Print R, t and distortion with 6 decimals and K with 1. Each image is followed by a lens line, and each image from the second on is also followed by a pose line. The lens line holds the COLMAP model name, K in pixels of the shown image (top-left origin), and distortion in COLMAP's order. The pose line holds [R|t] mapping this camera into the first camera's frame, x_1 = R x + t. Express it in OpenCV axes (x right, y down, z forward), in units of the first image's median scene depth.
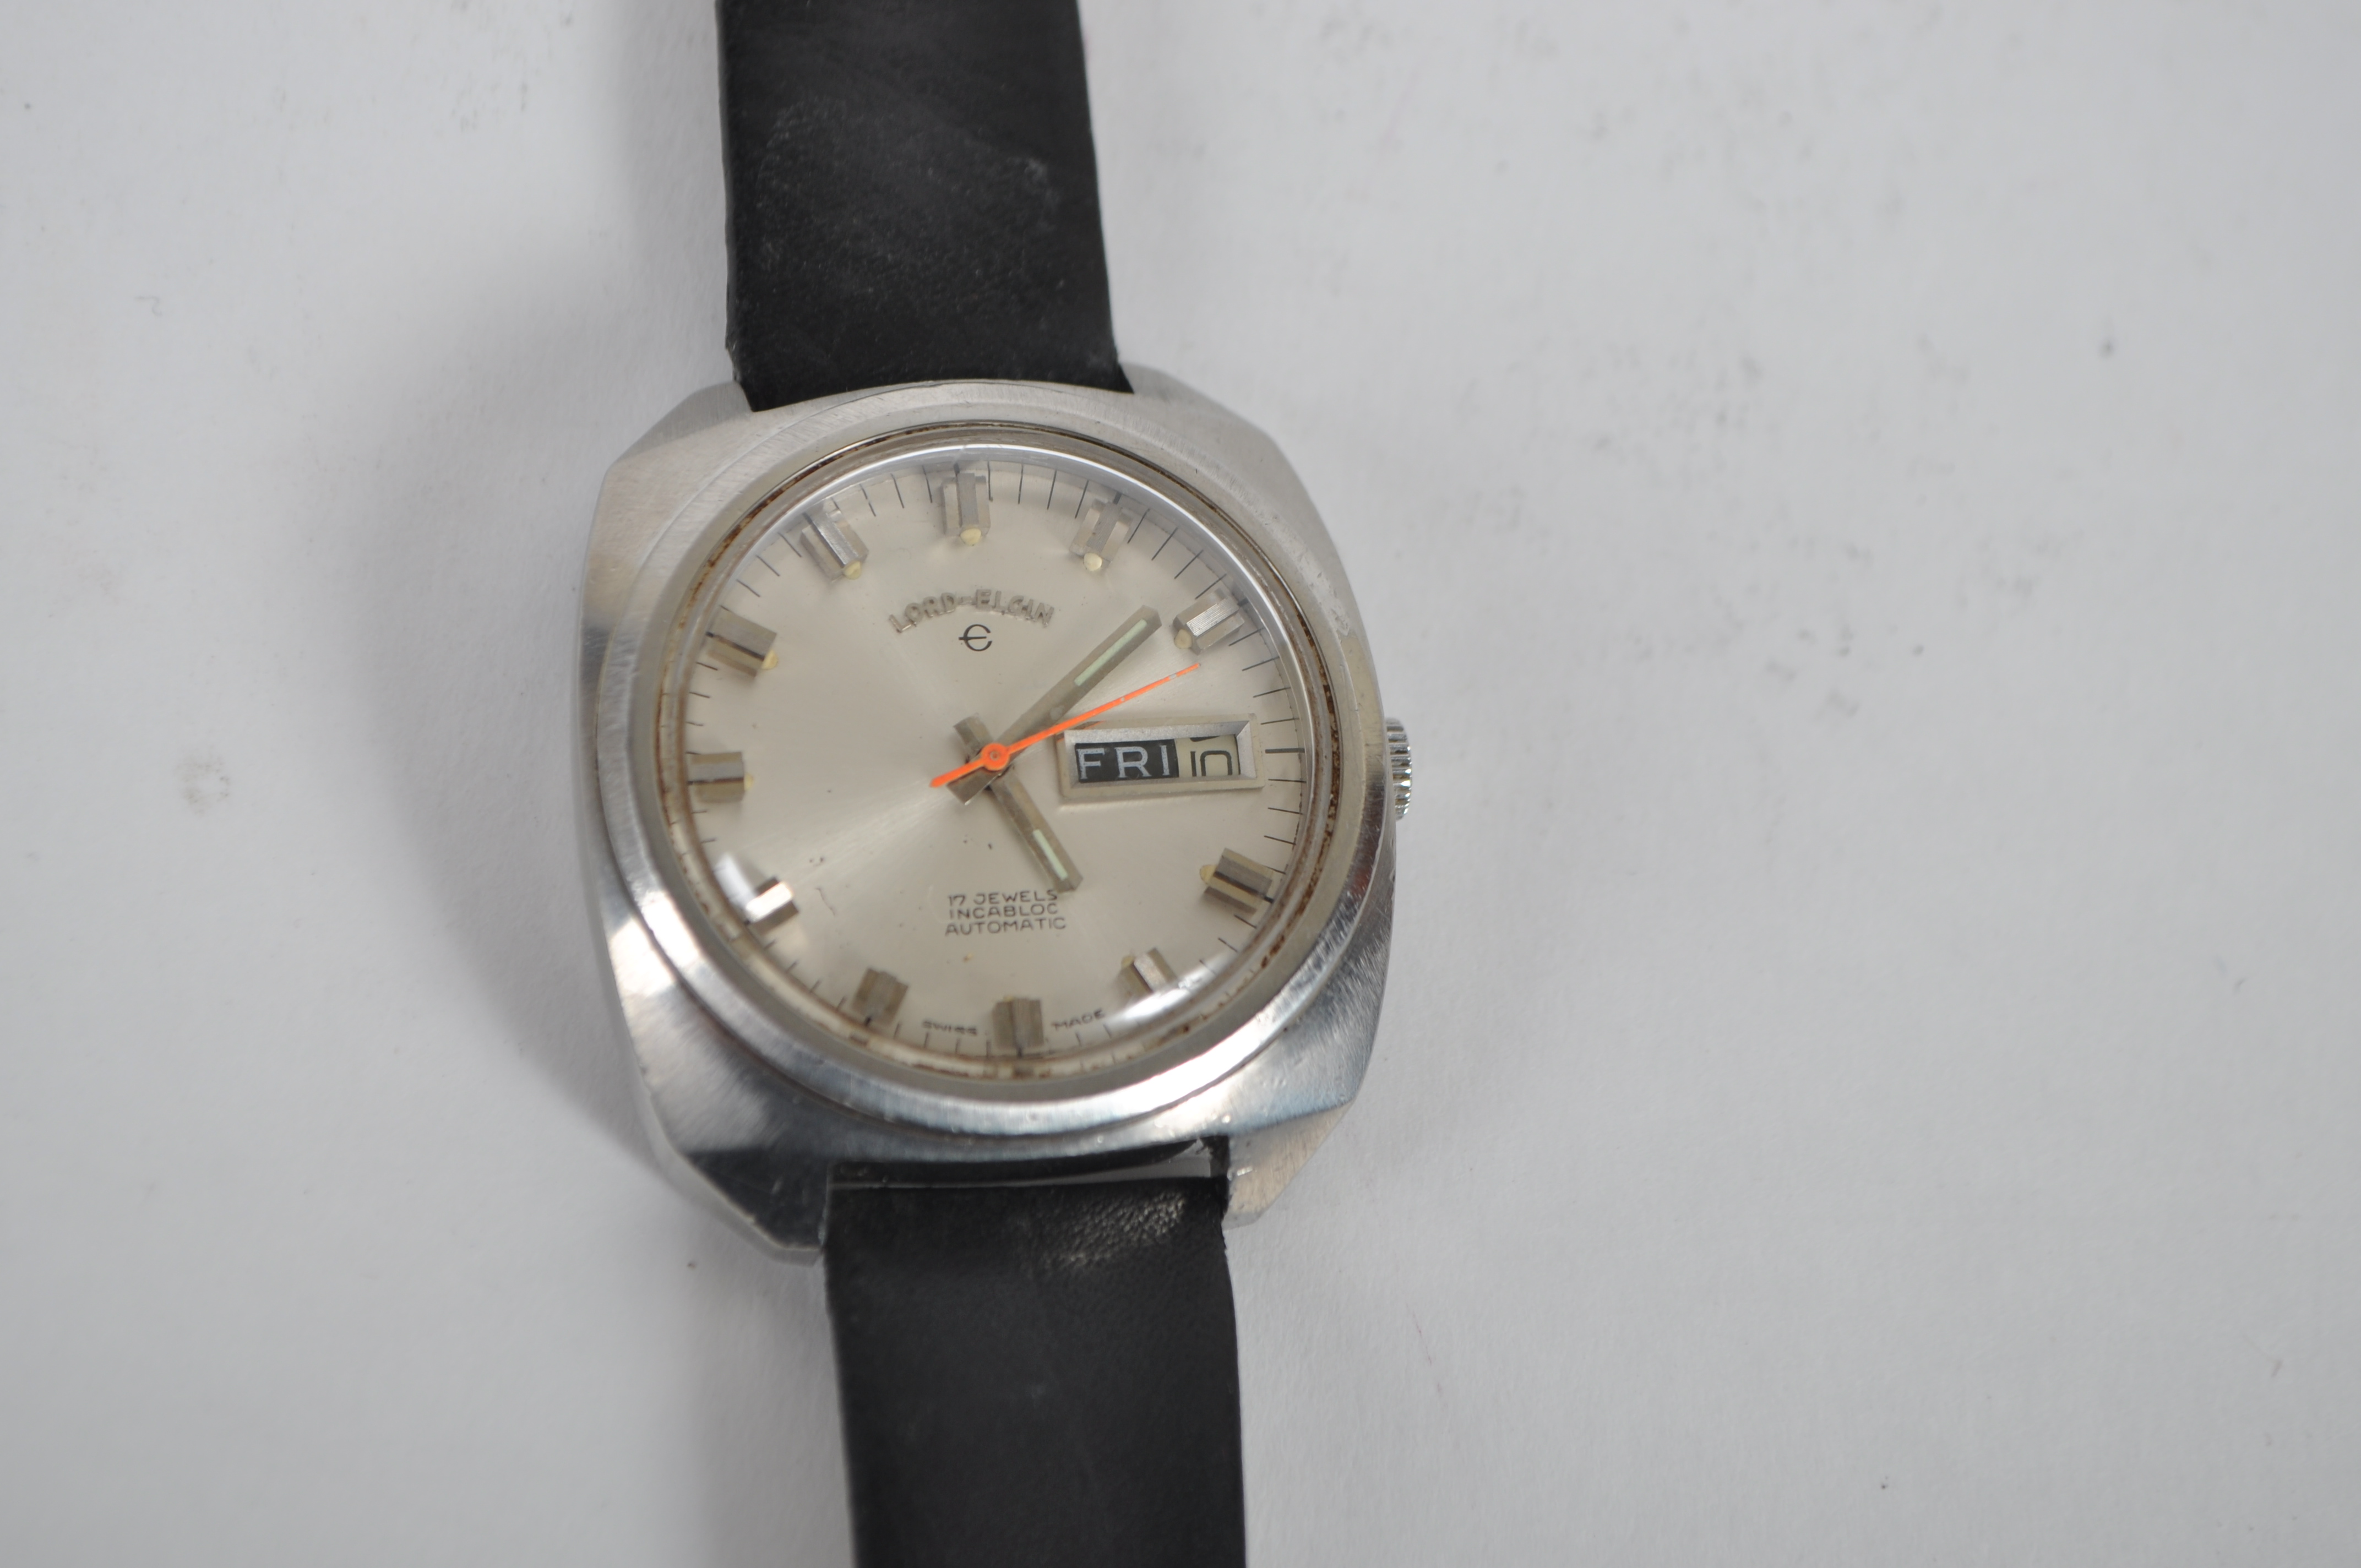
lens RADIAL K [[5575.7, 0, 1180.5], [0, 5575.7, 784.0], [0, 0, 1]] dist [0.015030, -0.264422]
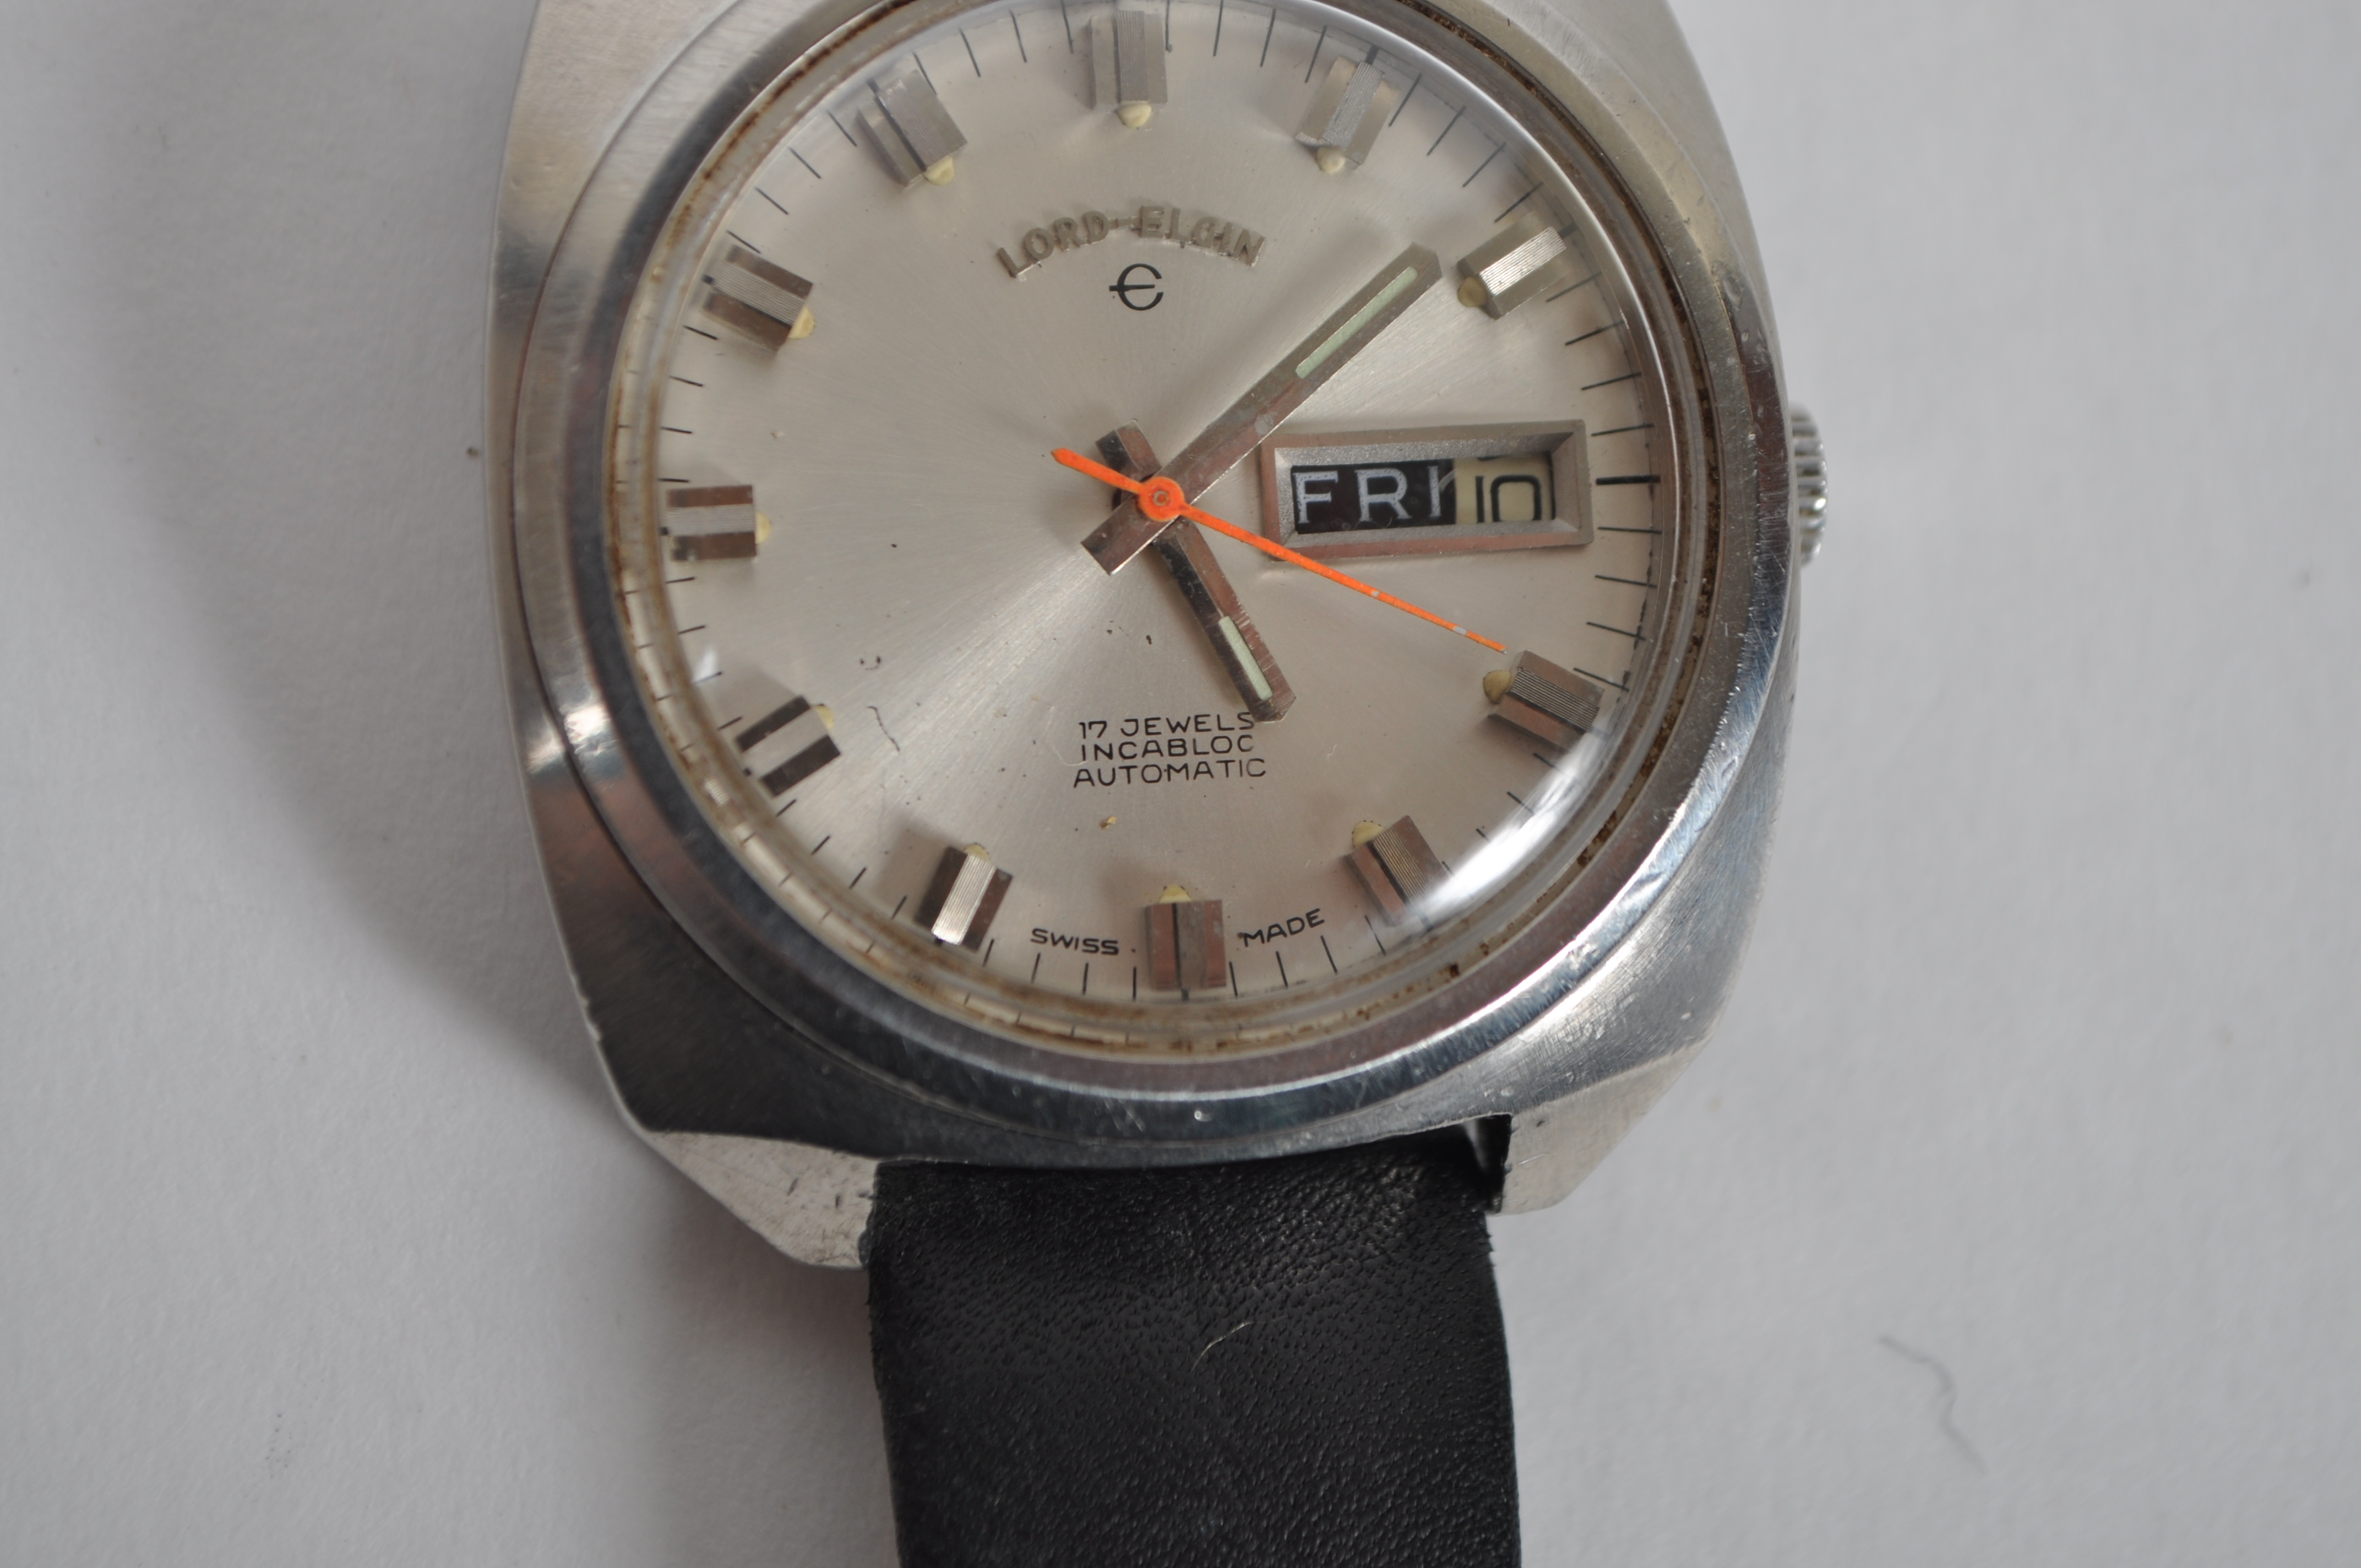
lens RADIAL K [[5575.7, 0, 1180.5], [0, 5575.7, 784.0], [0, 0, 1]] dist [0.015030, -0.264422]
pose [[0.999121, 0.041513, -0.005831, -0.026138], [-0.038976, 0.971119, 0.235392, -0.118101], [0.015434, -0.234958, 0.971883, 0.391033]]
